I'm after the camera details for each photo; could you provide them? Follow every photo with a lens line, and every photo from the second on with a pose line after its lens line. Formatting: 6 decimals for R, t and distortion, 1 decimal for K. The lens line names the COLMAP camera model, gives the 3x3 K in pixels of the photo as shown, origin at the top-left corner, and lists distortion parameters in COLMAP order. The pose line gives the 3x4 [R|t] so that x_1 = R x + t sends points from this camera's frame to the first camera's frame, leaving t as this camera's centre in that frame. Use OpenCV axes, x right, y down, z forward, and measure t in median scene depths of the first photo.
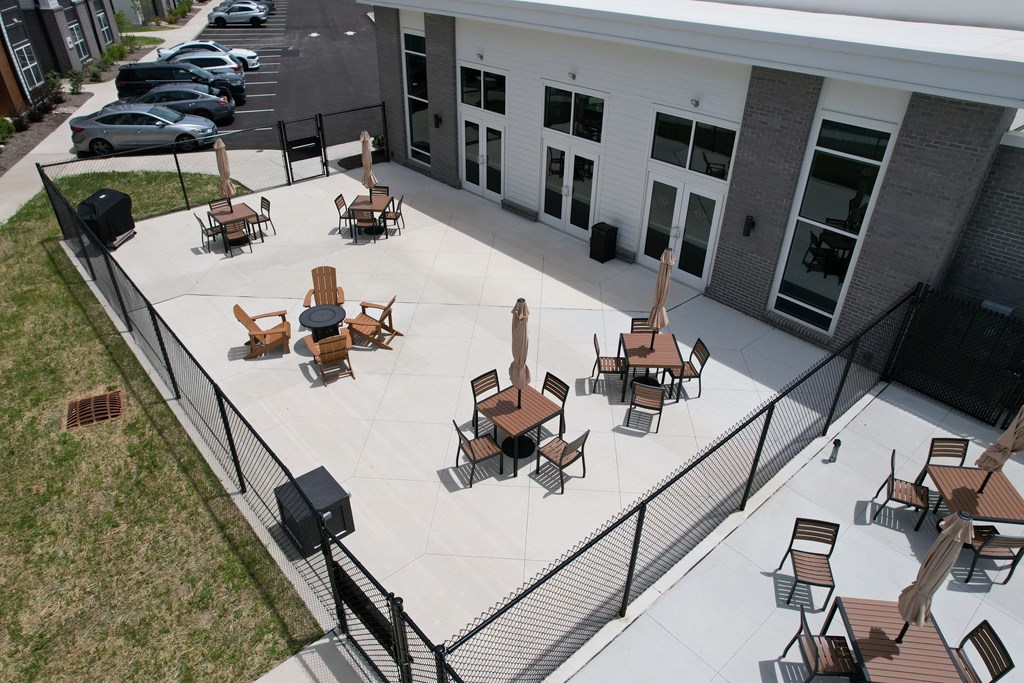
lens RADIAL K [[648.9, 0, 512.0], [0, 648.9, 341.5], [0, 0, 1]] dist [-0.101642, 0.094073]
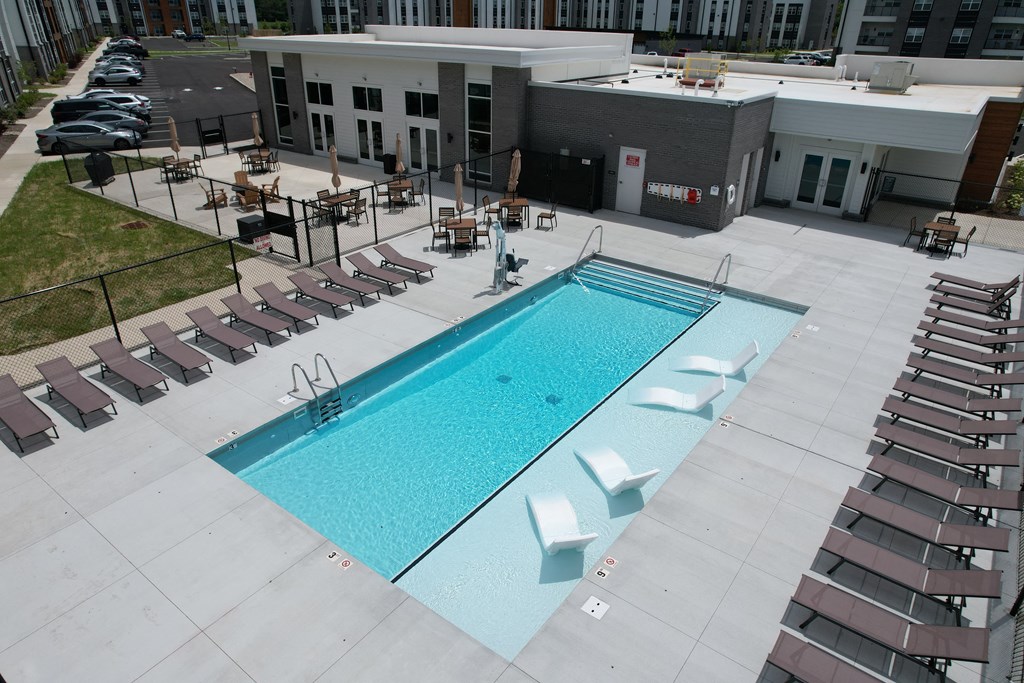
lens RADIAL K [[648.9, 0, 512.0], [0, 648.9, 341.5], [0, 0, 1]] dist [-0.101642, 0.094073]
pose [[0.978388, -0.098099, 0.182028, 0.086477], [0.113911, 0.990383, -0.078527, 0.483418], [-0.172574, 0.097565, 0.980153, -0.749442]]
